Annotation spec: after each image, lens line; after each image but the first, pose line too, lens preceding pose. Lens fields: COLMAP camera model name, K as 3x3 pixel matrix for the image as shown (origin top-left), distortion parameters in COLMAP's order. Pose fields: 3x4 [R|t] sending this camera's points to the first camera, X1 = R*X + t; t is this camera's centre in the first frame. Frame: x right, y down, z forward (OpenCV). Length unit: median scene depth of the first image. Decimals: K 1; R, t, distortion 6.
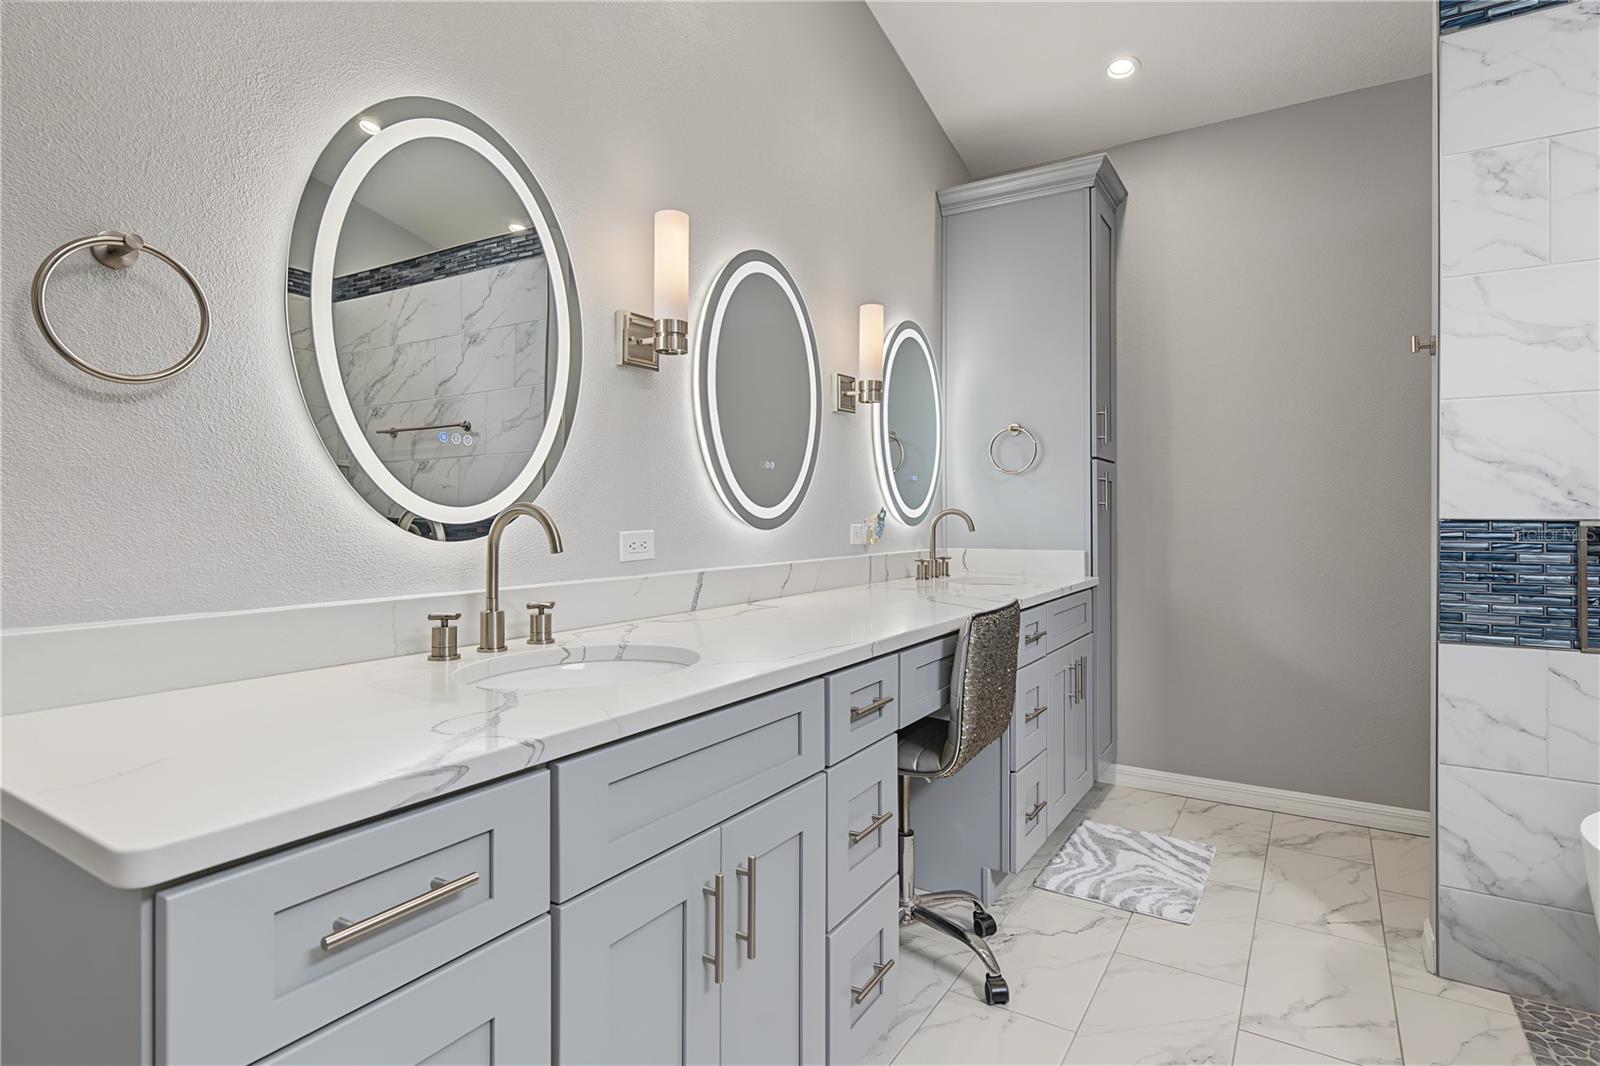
lens RADIAL K [[822.6, 0, 799.7], [0, 822.6, 519.9], [0, 0, 1]] dist [0.005754, -0.001981]
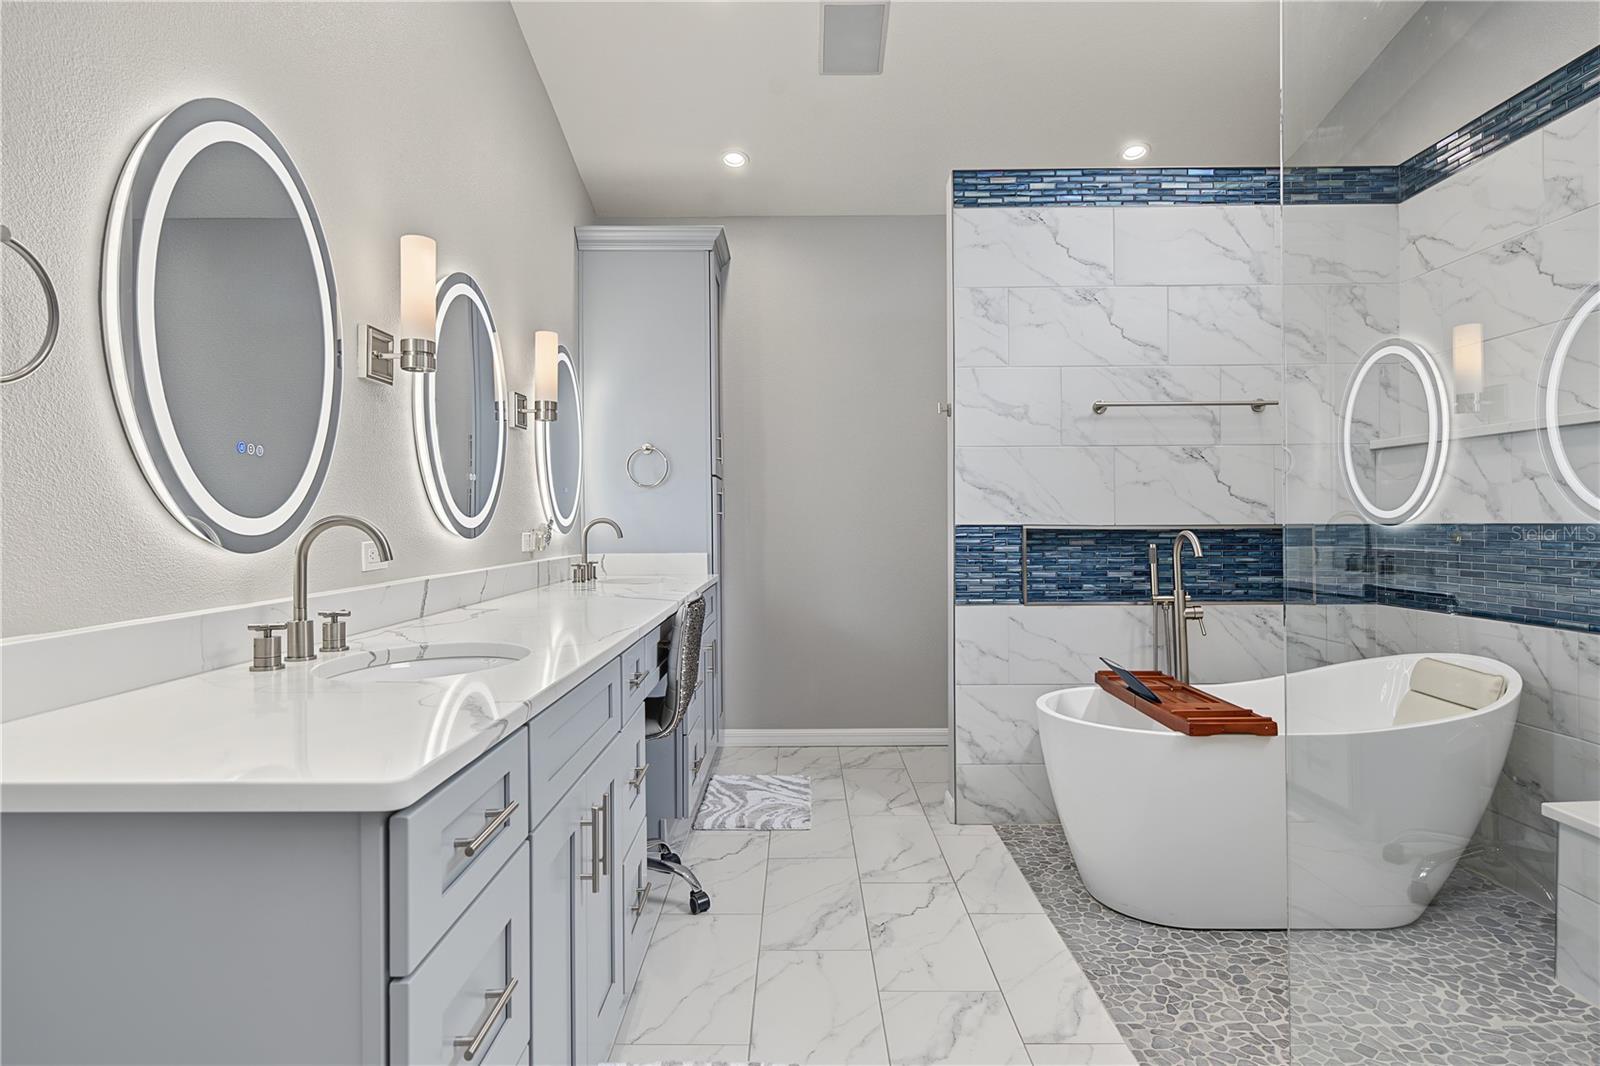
lens RADIAL K [[822.6, 0, 799.2], [0, 822.6, 530.9], [0, 0, 1]] dist [0.005754, -0.001981]
pose [[0.846178, -0.009691, 0.532813, -0.271185], [0.007870, 0.999953, 0.005690, -0.000721], [-0.532843, -0.000622, 0.846214, -0.130421]]
